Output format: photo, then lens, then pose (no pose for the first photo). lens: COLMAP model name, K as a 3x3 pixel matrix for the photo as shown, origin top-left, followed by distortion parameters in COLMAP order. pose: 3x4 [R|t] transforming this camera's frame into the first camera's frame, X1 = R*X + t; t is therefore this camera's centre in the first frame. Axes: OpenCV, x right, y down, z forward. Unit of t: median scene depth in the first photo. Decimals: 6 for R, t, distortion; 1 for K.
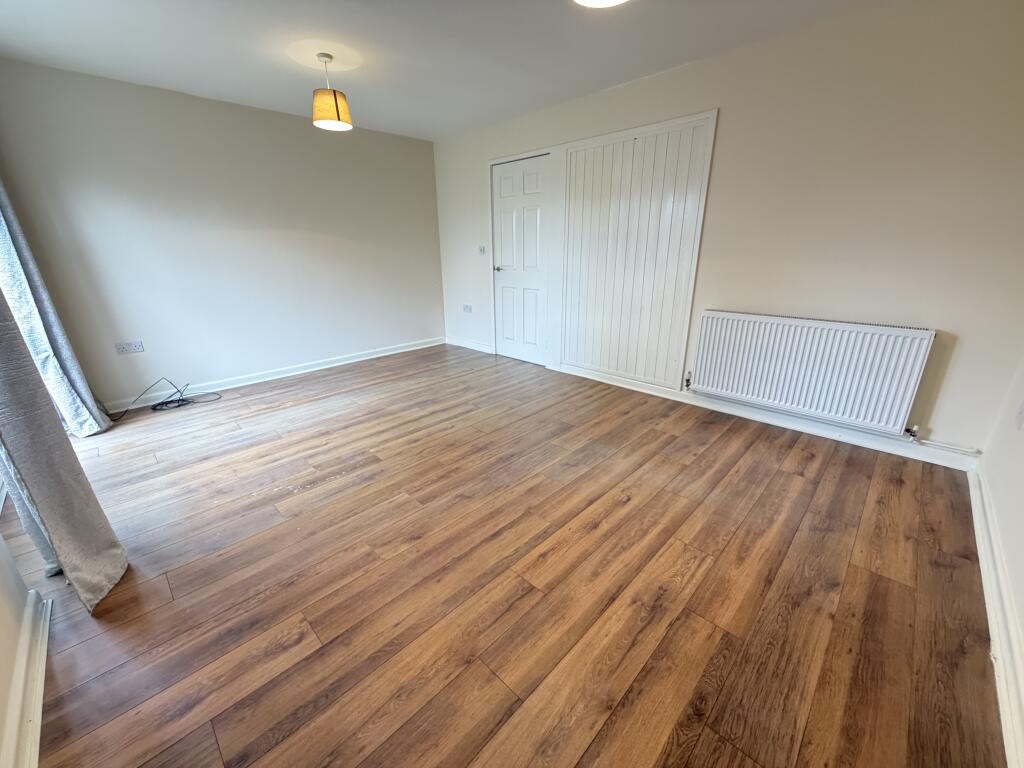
lens RADIAL K [[406.1, 0, 512.4], [0, 406.1, 384.7], [0, 0, 1]] dist [0.001466, 0.000327]
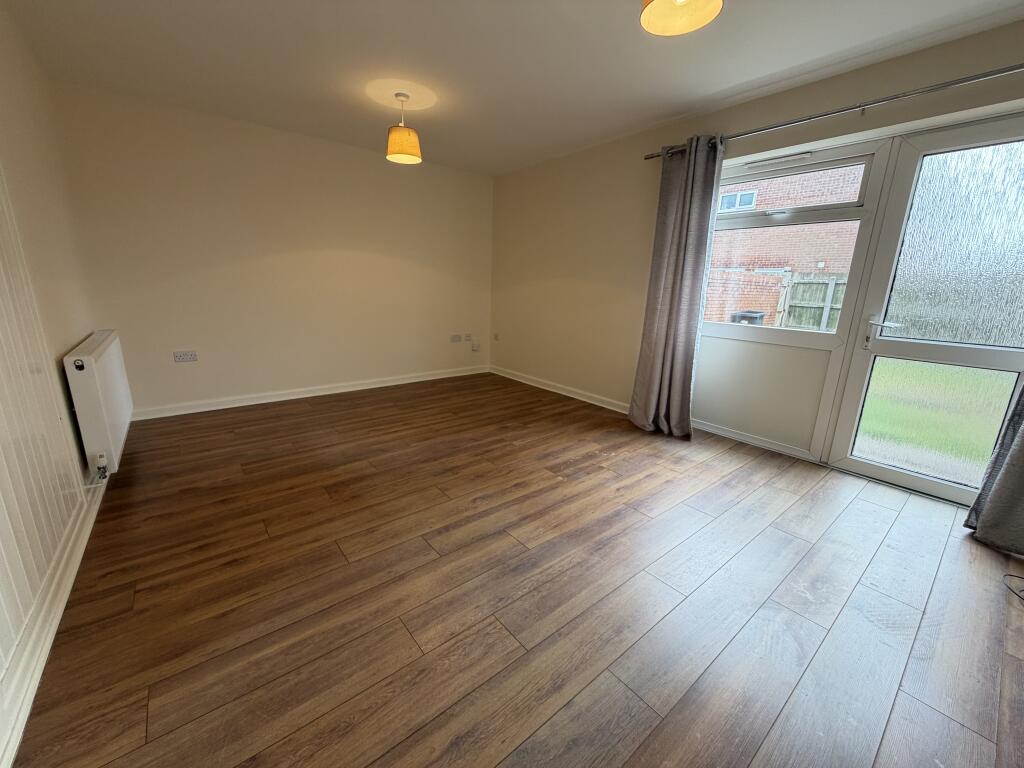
lens RADIAL K [[406.1, 0, 512.0], [0, 406.1, 383.0], [0, 0, 1]] dist [0.001466, 0.000327]
pose [[-0.992844, -0.041600, 0.111941, -0.347426], [0.025317, 0.842740, 0.537725, -0.578063], [-0.116707, 0.536711, -0.835656, 1.786442]]
